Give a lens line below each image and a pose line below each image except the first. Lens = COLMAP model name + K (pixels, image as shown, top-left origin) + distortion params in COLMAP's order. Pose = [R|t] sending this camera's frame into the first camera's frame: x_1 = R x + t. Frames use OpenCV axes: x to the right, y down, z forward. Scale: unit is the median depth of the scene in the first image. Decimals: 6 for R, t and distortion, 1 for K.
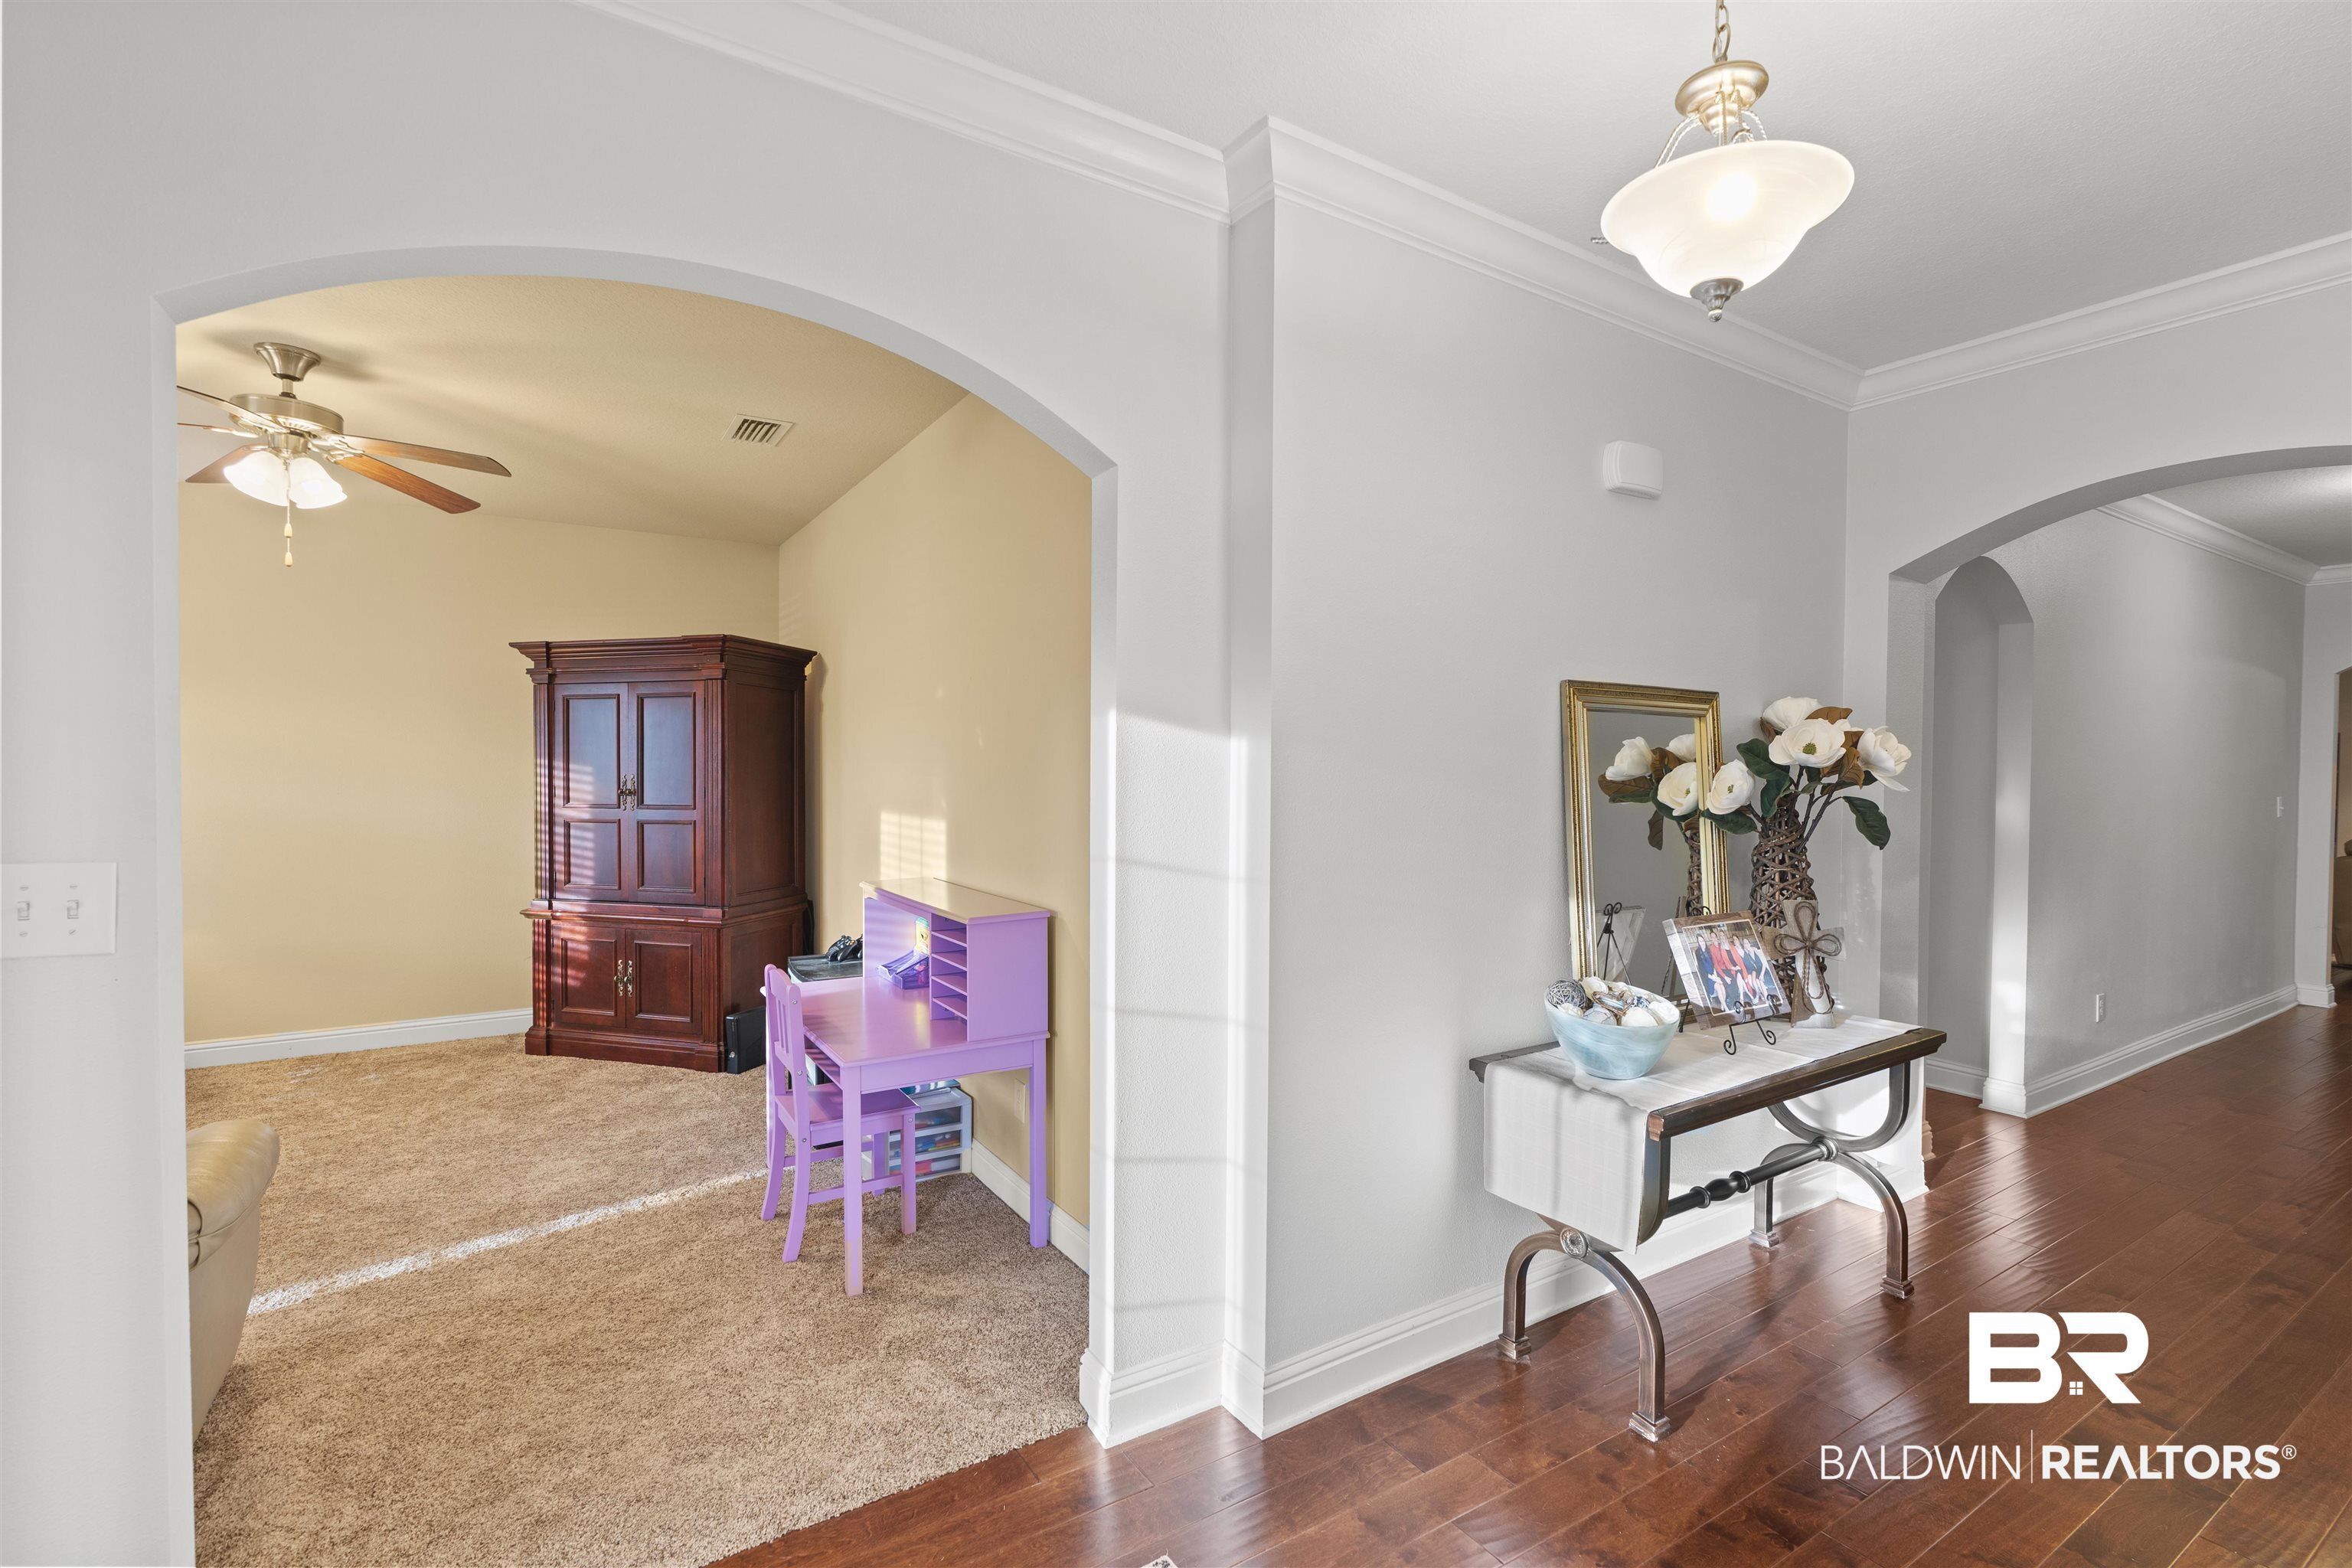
lens RADIAL K [[1078.2, 0, 1182.7], [0, 1078.2, 782.5], [0, 0, 1]] dist [-0.004061, 0.003332]
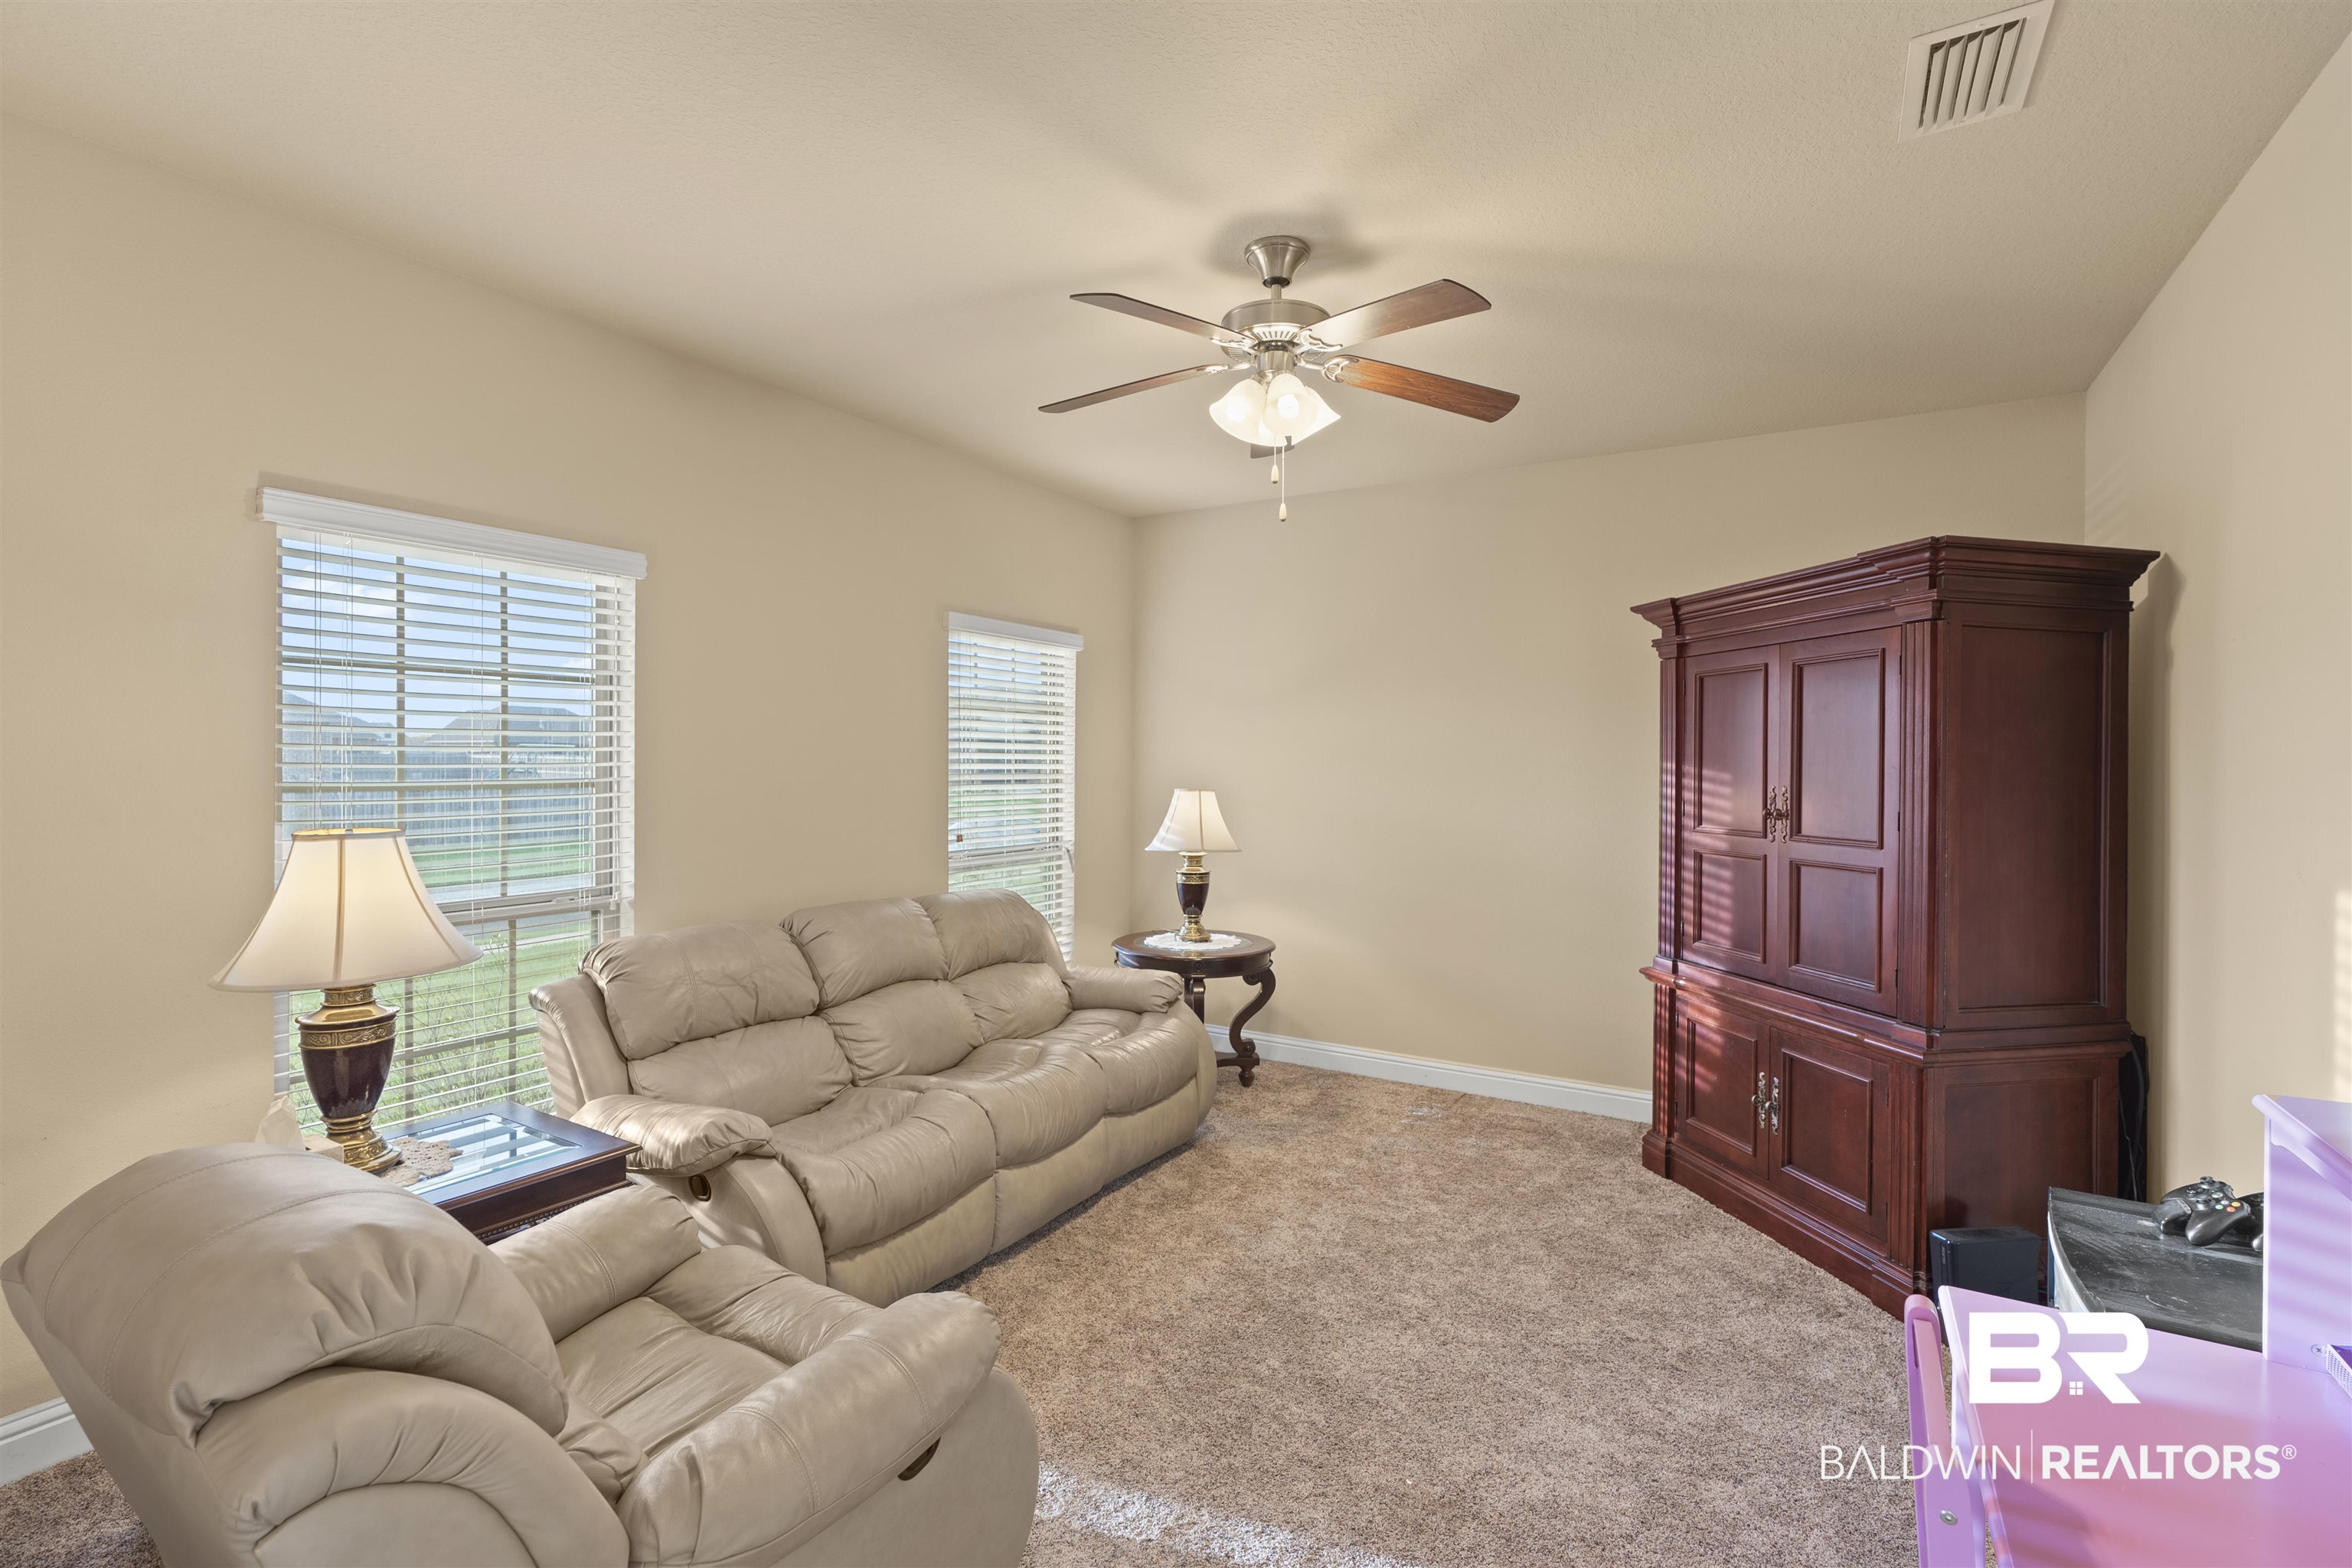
lens RADIAL K [[1078.2, 0, 1166.0], [0, 1078.2, 763.0], [0, 0, 1]] dist [-0.004061, 0.003332]
pose [[0.452624, 0.000913, -0.891701, -0.104211], [-0.020032, 0.999758, -0.009145, -0.008125], [0.891476, 0.022002, 0.452533, 0.375285]]
